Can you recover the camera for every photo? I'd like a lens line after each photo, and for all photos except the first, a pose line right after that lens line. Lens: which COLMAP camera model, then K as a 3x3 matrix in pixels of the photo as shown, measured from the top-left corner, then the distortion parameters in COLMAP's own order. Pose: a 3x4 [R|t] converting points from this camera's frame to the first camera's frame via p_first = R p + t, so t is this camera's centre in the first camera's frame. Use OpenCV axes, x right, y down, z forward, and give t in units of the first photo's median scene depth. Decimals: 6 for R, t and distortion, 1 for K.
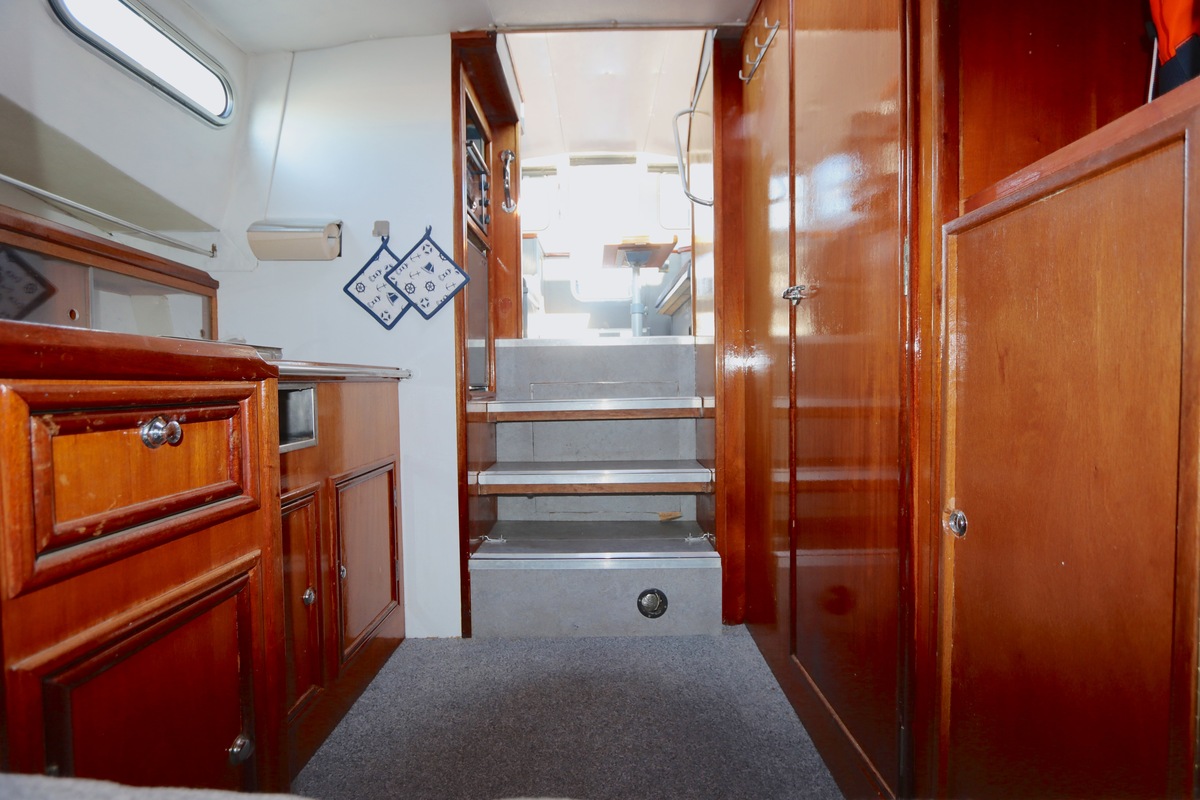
lens RADIAL K [[563.6, 0, 598.1], [0, 563.6, 394.3], [0, 0, 1]] dist [-0.017548, 0.000126]
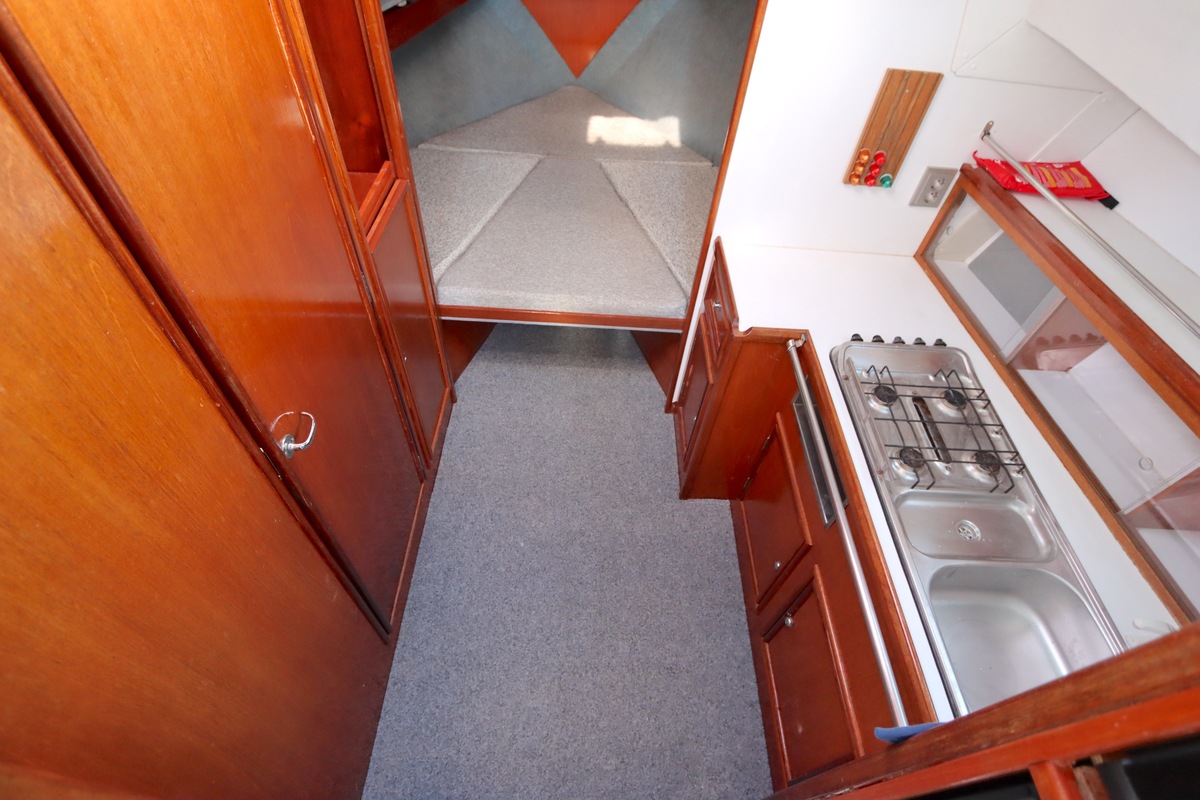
lens RADIAL K [[568.8, 0, 599.4], [0, 568.8, 395.5], [0, 0, 1]] dist [-0.019839, 0.002063]
pose [[-0.998776, -0.033680, -0.036228, -0.029694], [-0.049365, 0.632087, 0.773324, -0.610138], [-0.003146, 0.774165, -0.632976, 1.054140]]
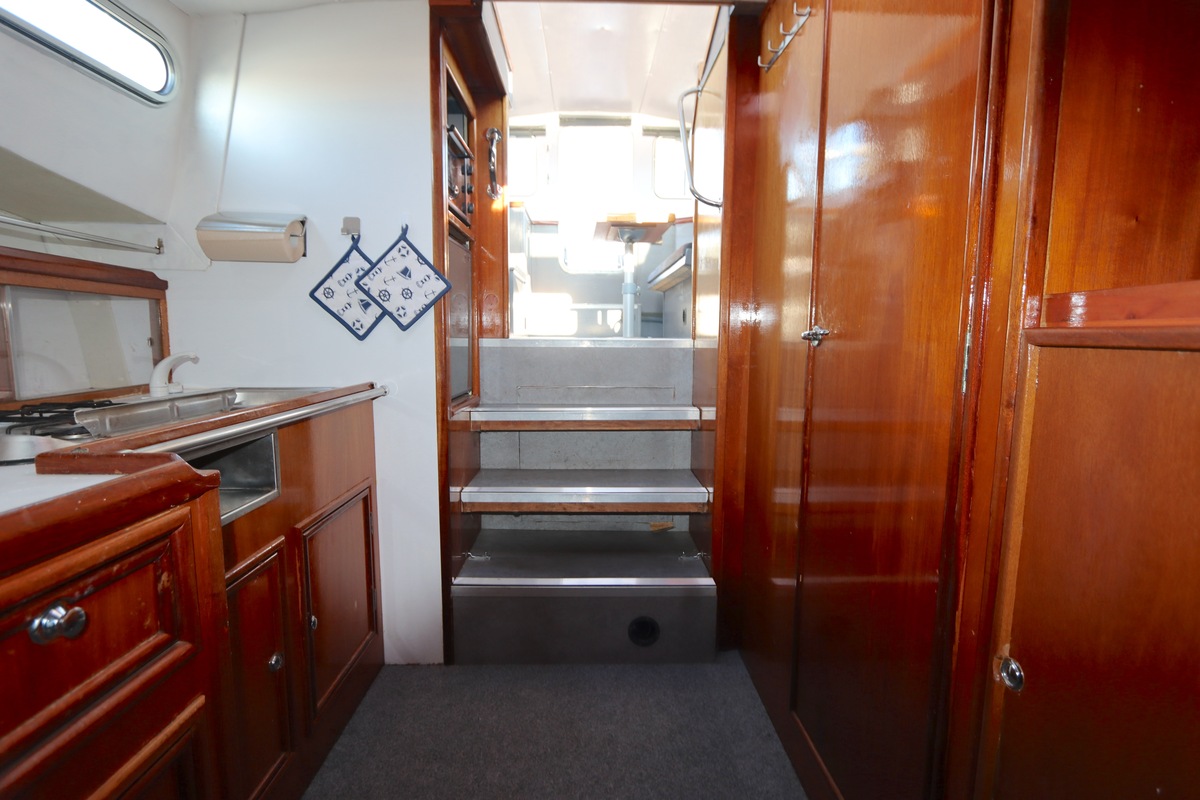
lens RADIAL K [[568.8, 0, 599.4], [0, 568.8, 395.5], [0, 0, 1]] dist [-0.019839, 0.002063]
pose [[0.999380, 0.016882, 0.030894, -0.016156], [-0.019388, 0.996385, 0.082709, -0.110015], [-0.029386, -0.083257, 0.996095, 0.072871]]
